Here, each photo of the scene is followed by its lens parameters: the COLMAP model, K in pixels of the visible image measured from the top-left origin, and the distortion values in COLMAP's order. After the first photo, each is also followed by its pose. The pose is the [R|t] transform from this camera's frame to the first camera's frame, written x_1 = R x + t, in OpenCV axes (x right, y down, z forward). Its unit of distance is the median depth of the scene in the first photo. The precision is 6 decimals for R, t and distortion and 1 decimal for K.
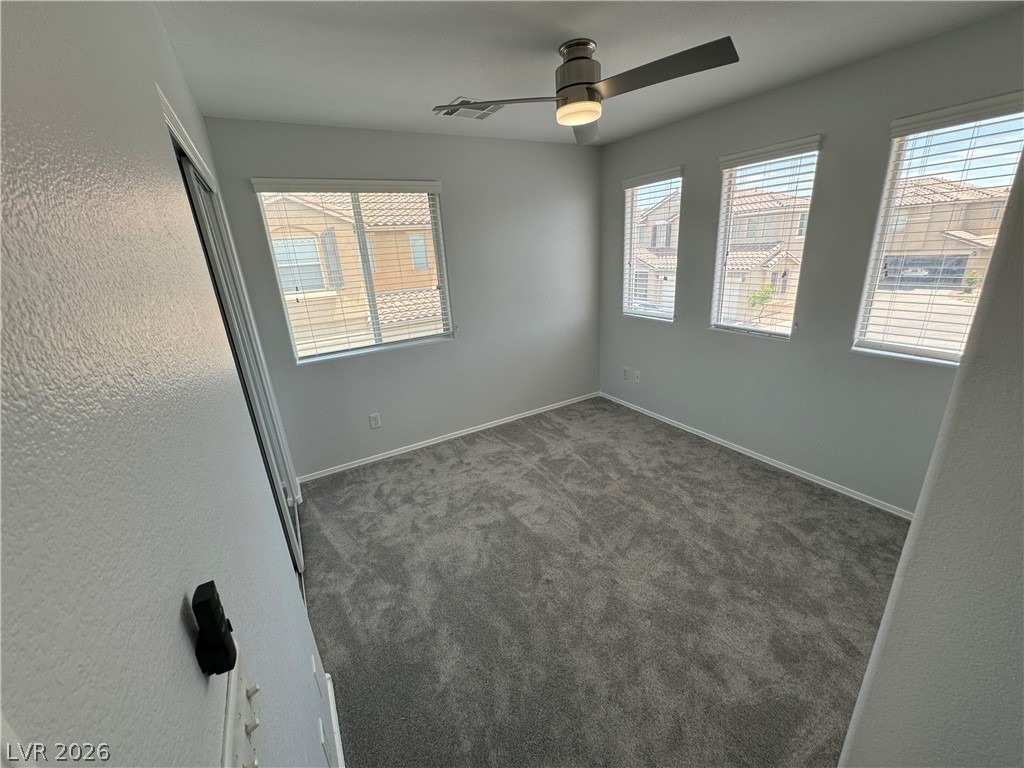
lens RADIAL K [[410.6, 0, 511.6], [0, 410.6, 384.9], [0, 0, 1]] dist [-0.000629, 0.000194]
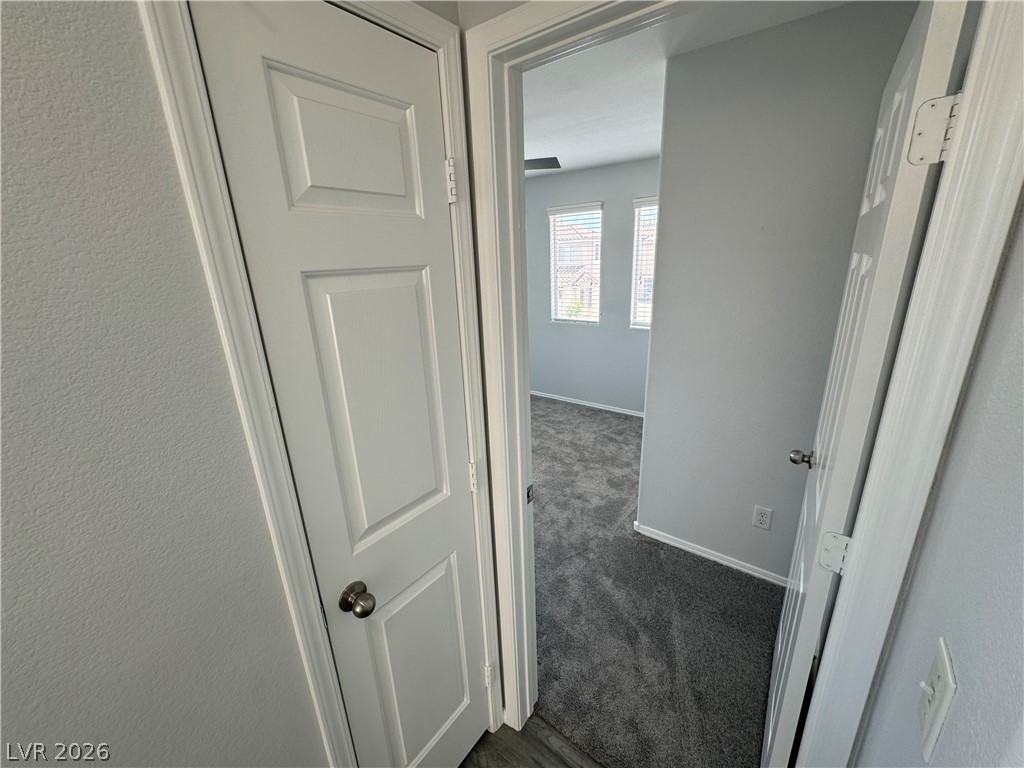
lens RADIAL K [[410.6, 0, 511.6], [0, 410.6, 384.9], [0, 0, 1]] dist [-0.000629, 0.000194]
pose [[0.925187, -0.083433, 0.370228, -0.262025], [0.099762, 0.994694, -0.025142, 0.139020], [-0.366166, 0.060195, 0.928601, -0.366523]]
